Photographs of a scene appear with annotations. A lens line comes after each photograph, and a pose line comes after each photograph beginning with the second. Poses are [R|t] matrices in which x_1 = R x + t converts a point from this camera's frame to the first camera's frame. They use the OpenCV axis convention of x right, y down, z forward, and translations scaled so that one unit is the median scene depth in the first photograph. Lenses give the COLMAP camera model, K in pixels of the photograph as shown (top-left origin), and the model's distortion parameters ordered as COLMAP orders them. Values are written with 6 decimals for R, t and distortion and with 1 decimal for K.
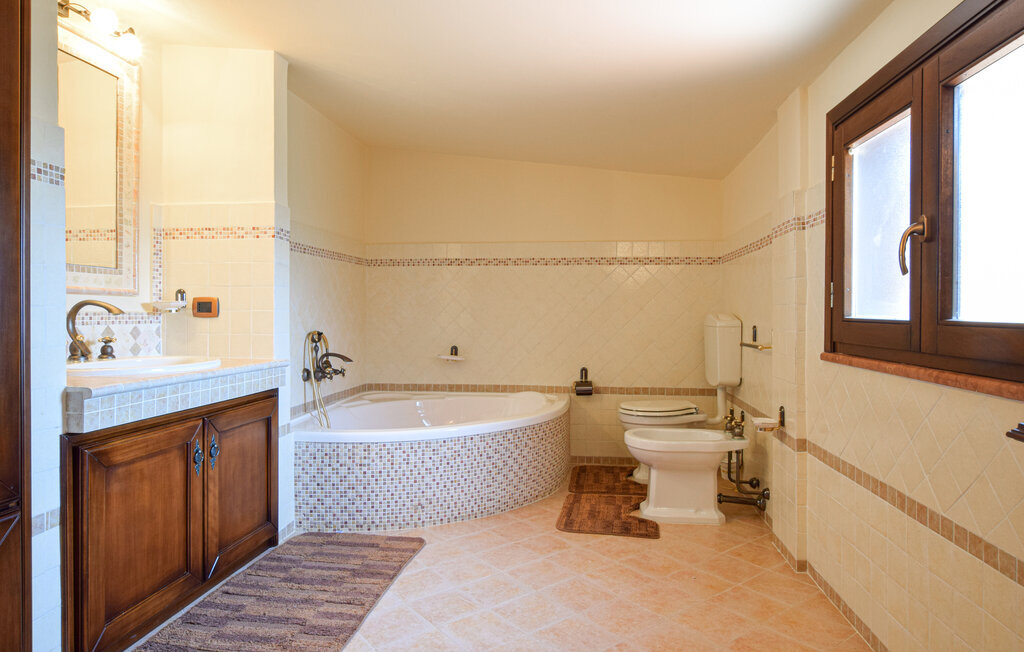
lens RADIAL K [[604.3, 0, 514.1], [0, 604.3, 321.2], [0, 0, 1]] dist [-0.003774, -0.000364]
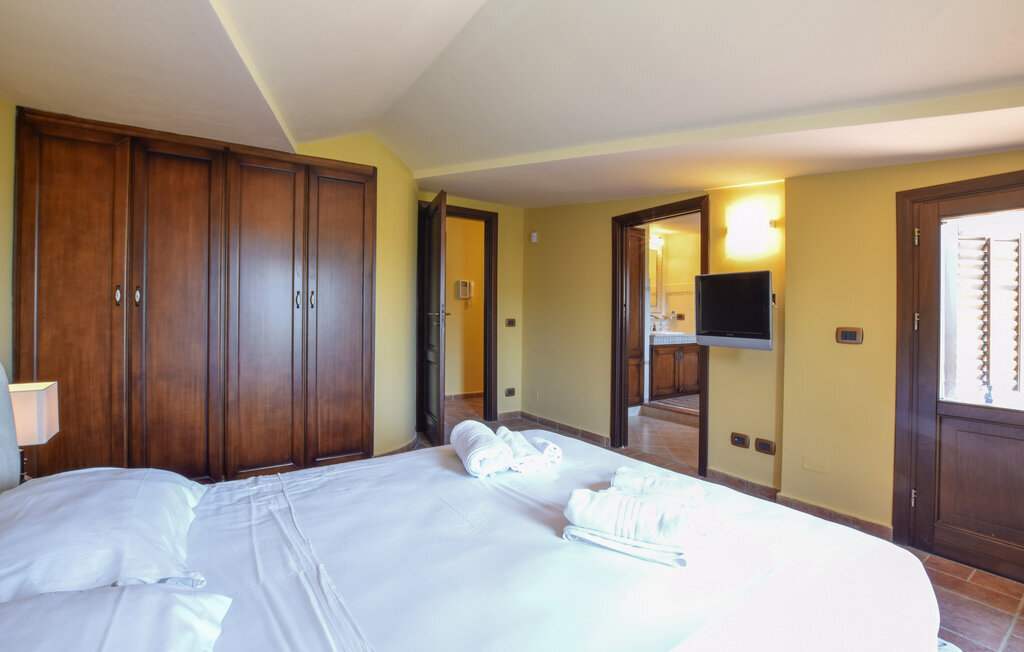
lens RADIAL K [[448.7, 0, 514.5], [0, 448.7, 320.3], [0, 0, 1]] dist [-0.005231, -0.000171]
pose [[0.667203, 0.007202, -0.744841, 0.859076], [-0.011297, 0.999936, -0.000451, 0.008457], [0.744790, 0.008715, 0.667242, -1.585329]]
